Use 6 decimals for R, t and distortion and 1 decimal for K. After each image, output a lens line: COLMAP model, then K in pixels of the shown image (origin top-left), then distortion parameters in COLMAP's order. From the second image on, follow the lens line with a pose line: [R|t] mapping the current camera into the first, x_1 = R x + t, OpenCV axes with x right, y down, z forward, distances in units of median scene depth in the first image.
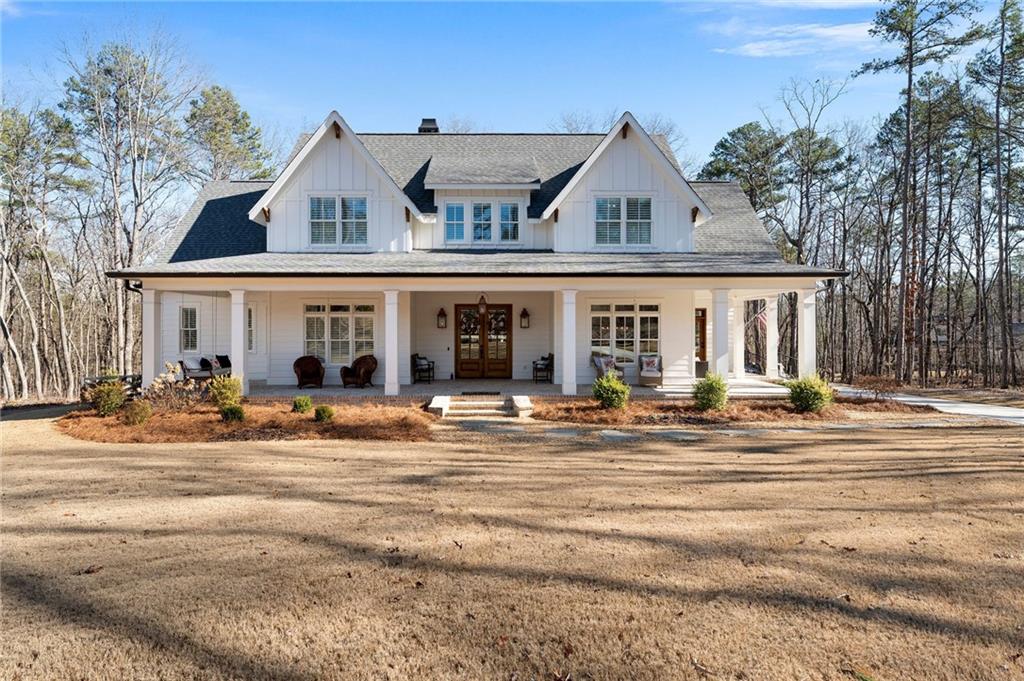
lens RADIAL K [[565.4, 0, 507.5], [0, 565.4, 334.6], [0, 0, 1]] dist [0.003079, 0.001926]
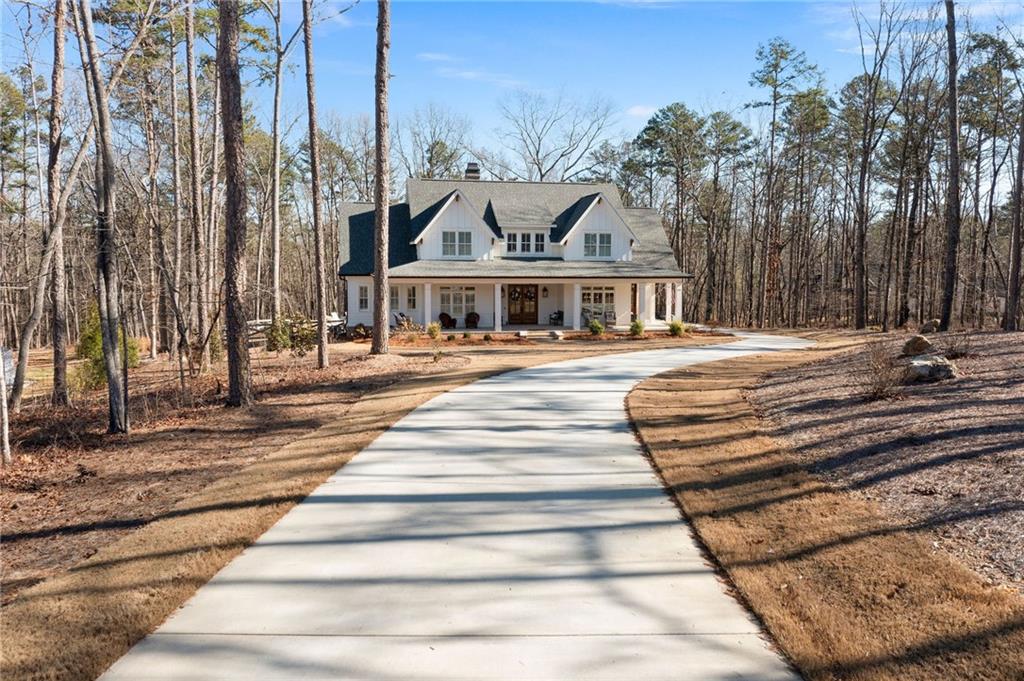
lens RADIAL K [[823.2, 0, 516.7], [0, 823.2, 338.1], [0, 0, 1]] dist [0.004021, -0.001089]
pose [[0.981999, -0.011166, 0.188558, -0.621222], [-0.005082, 0.996328, 0.085466, -0.116926], [-0.188820, -0.084886, 0.978336, -1.801407]]
